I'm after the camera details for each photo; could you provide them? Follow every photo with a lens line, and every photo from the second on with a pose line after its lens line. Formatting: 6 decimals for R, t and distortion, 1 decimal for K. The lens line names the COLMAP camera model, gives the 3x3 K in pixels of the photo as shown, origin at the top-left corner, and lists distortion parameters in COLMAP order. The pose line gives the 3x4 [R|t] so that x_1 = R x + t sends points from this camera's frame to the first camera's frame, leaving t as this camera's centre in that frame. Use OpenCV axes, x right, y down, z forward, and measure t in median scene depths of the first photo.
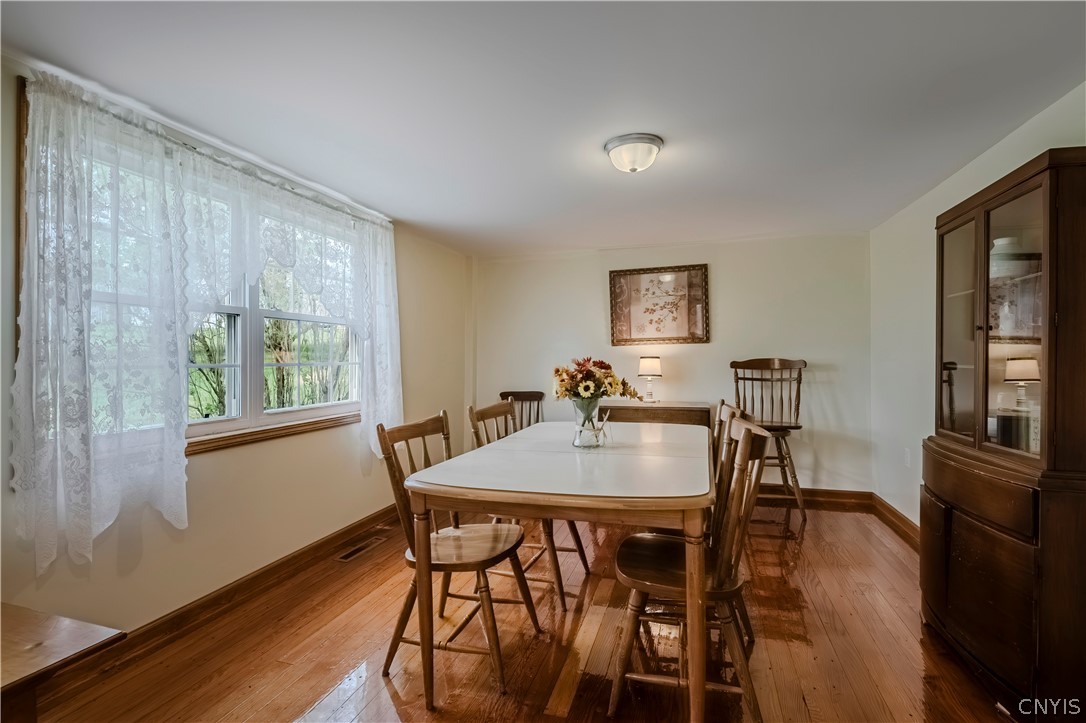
lens RADIAL K [[518.4, 0, 547.3], [0, 518.4, 362.7], [0, 0, 1]] dist [0.010851, -0.001500]
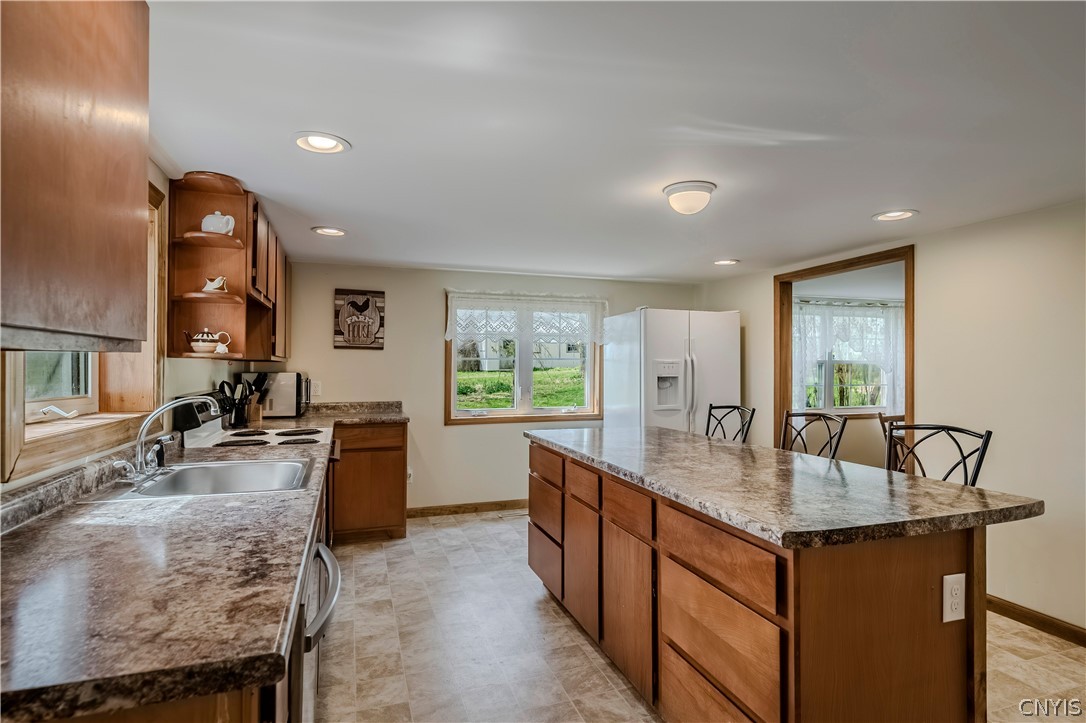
lens RADIAL K [[569.4, 0, 543.3], [0, 569.4, 359.2], [0, 0, 1]] dist [0.038036, 0.000561]
pose [[0.578748, 0.001121, -0.815506, 0.558690], [-0.015976, 0.999823, -0.009964, -0.047340], [0.815350, 0.018795, 0.578663, -1.086451]]
